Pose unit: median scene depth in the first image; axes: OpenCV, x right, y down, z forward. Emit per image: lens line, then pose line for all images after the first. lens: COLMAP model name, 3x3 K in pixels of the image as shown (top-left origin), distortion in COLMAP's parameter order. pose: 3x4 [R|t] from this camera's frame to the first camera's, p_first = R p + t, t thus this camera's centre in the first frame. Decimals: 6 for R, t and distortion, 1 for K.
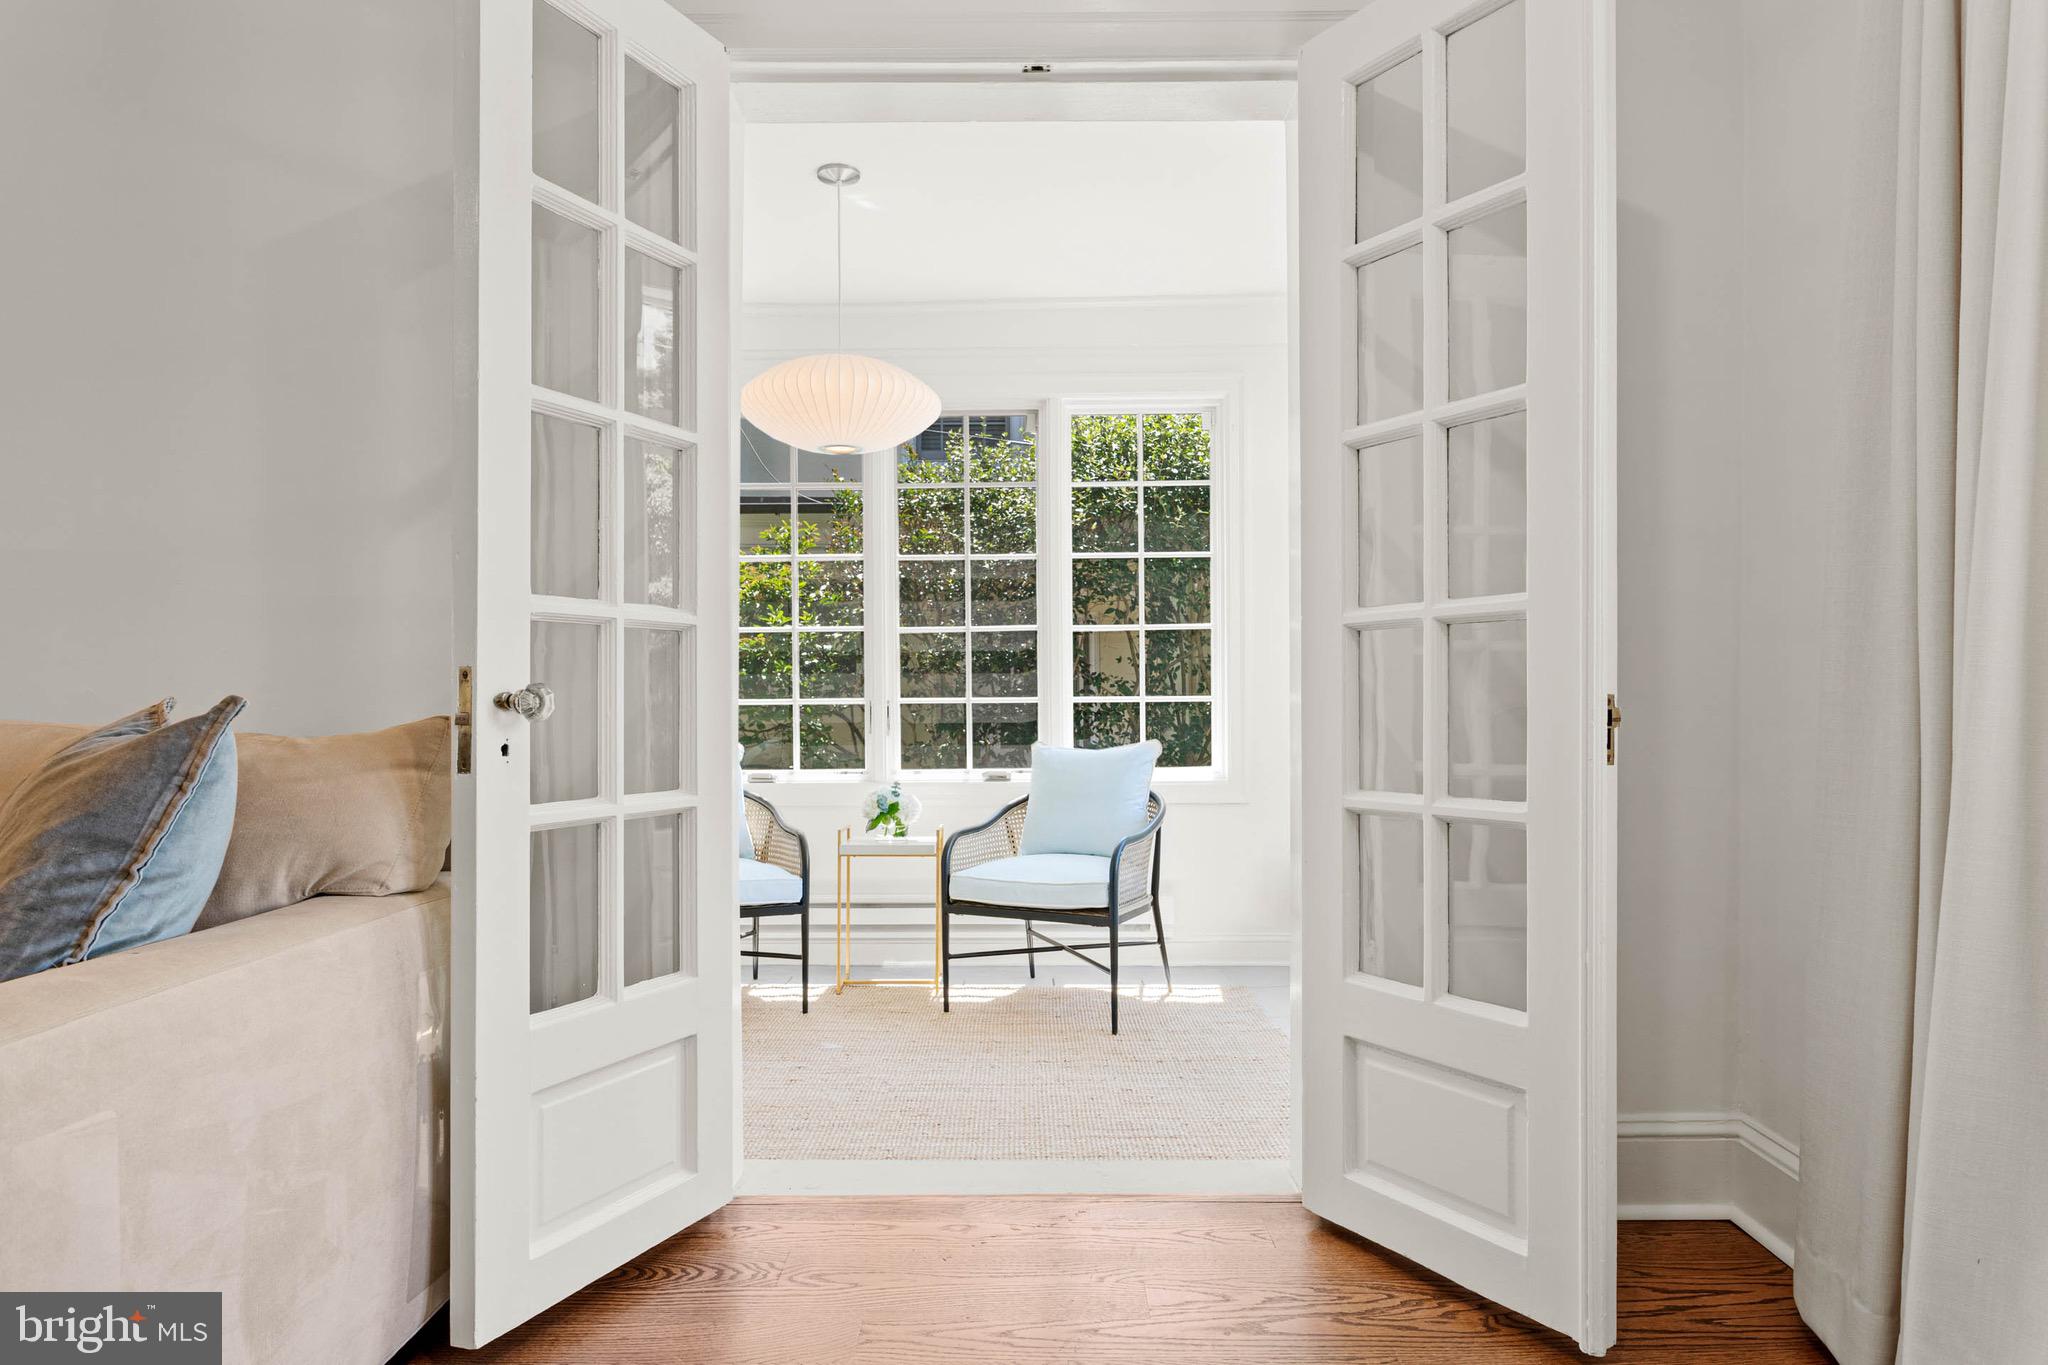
lens RADIAL K [[1203.4, 0, 1075.4], [0, 1203.4, 679.9], [0, 0, 1]] dist [0.001144, 0.000499]
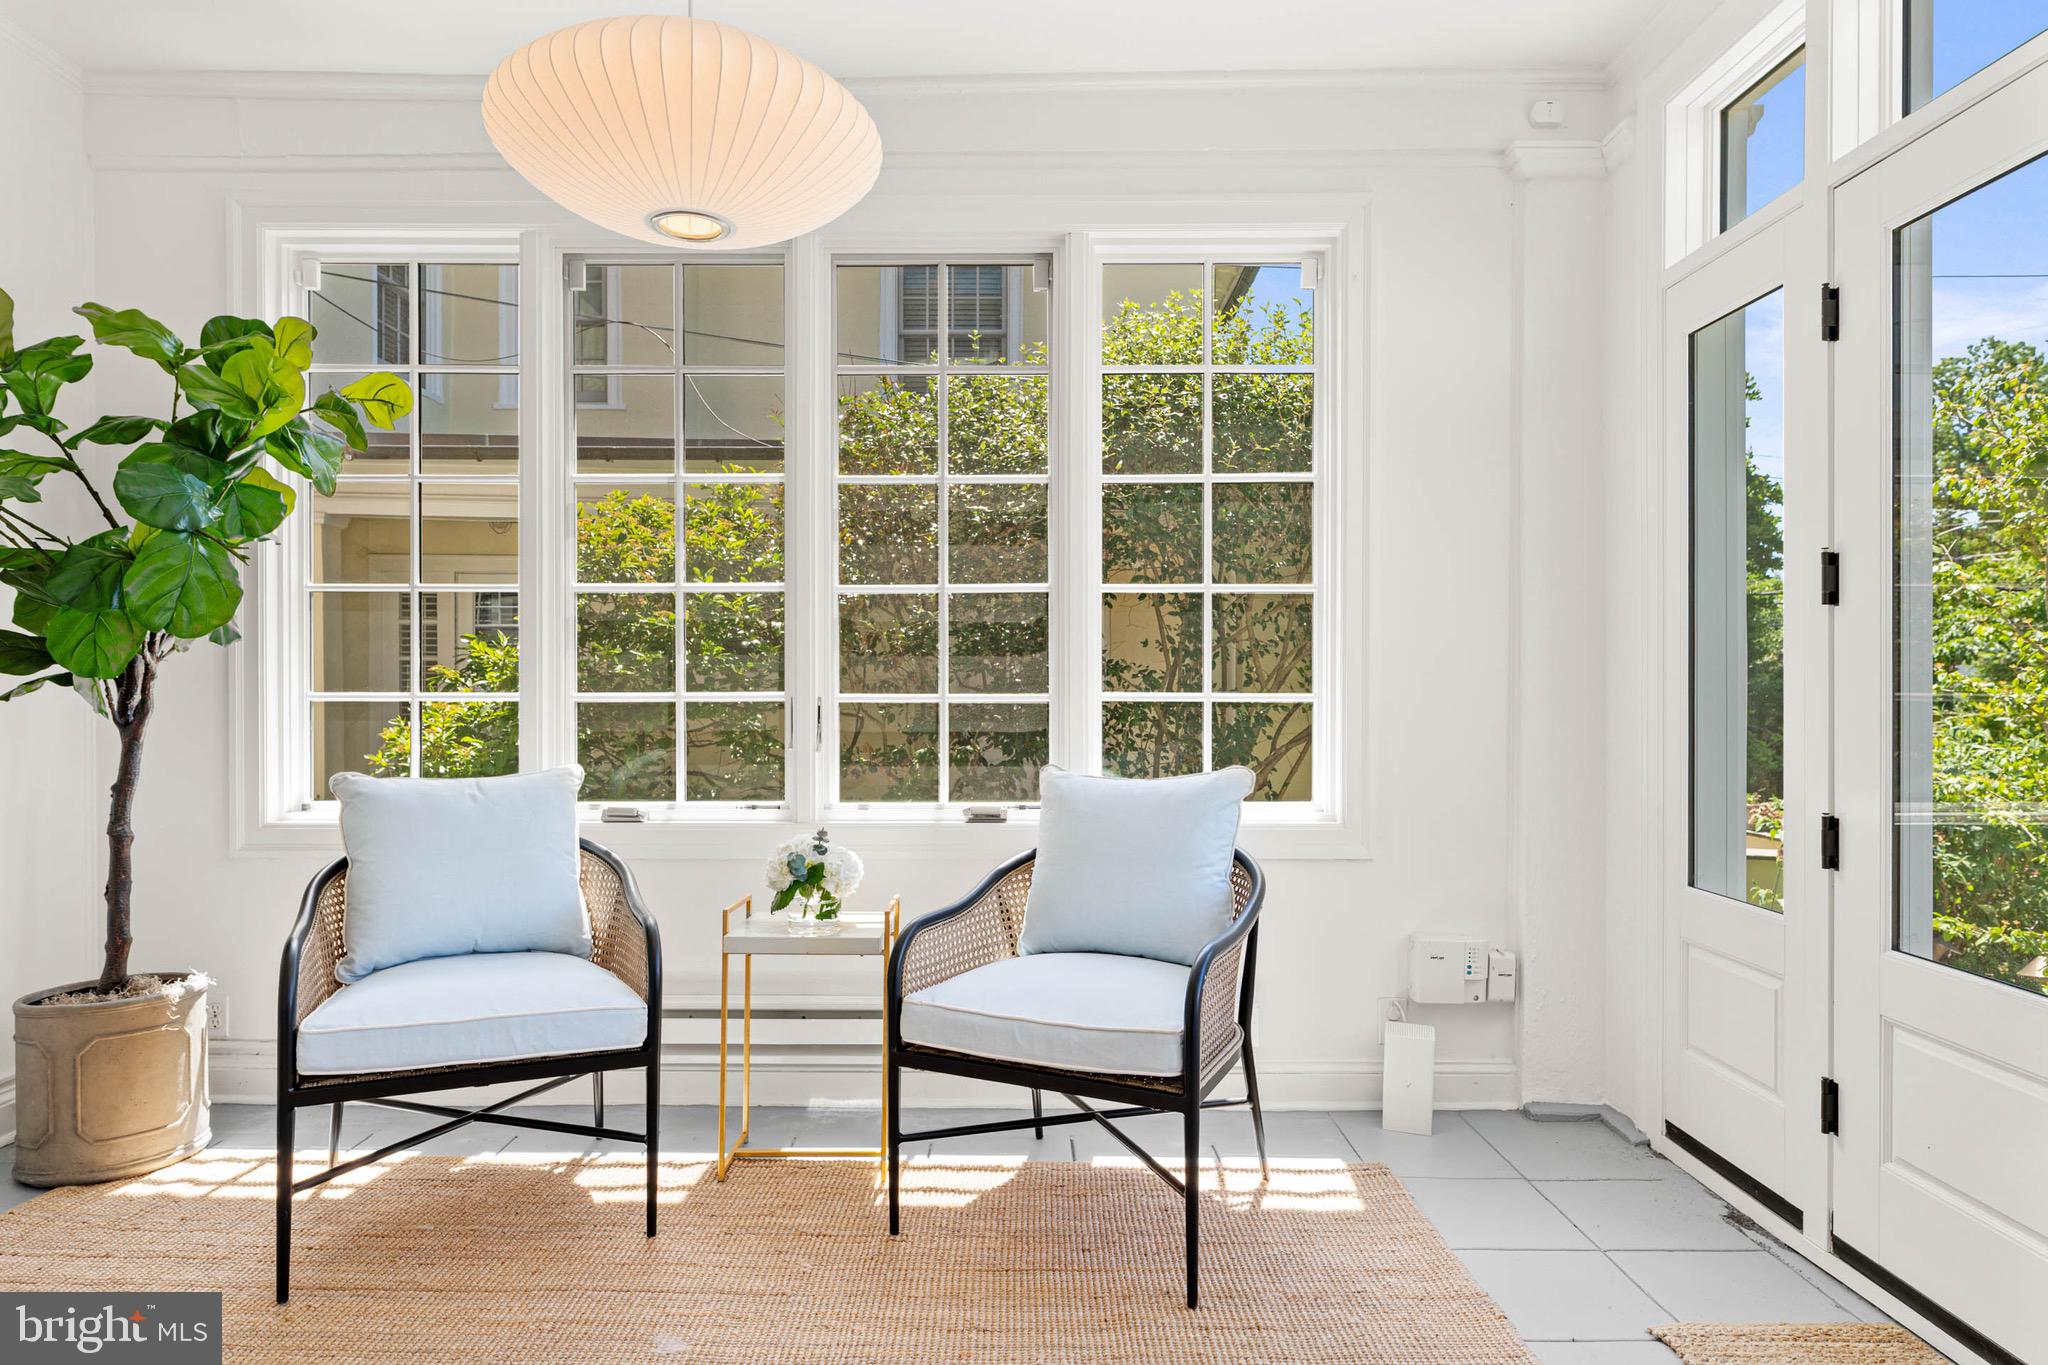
lens RADIAL K [[1203.4, 0, 1075.4], [0, 1203.4, 679.9], [0, 0, 1]] dist [0.001144, 0.000499]
pose [[0.999960, 0.007863, 0.004217, -0.020777], [-0.007900, 0.999929, 0.008877, 0.001171], [-0.004147, -0.008910, 0.999952, 0.363531]]
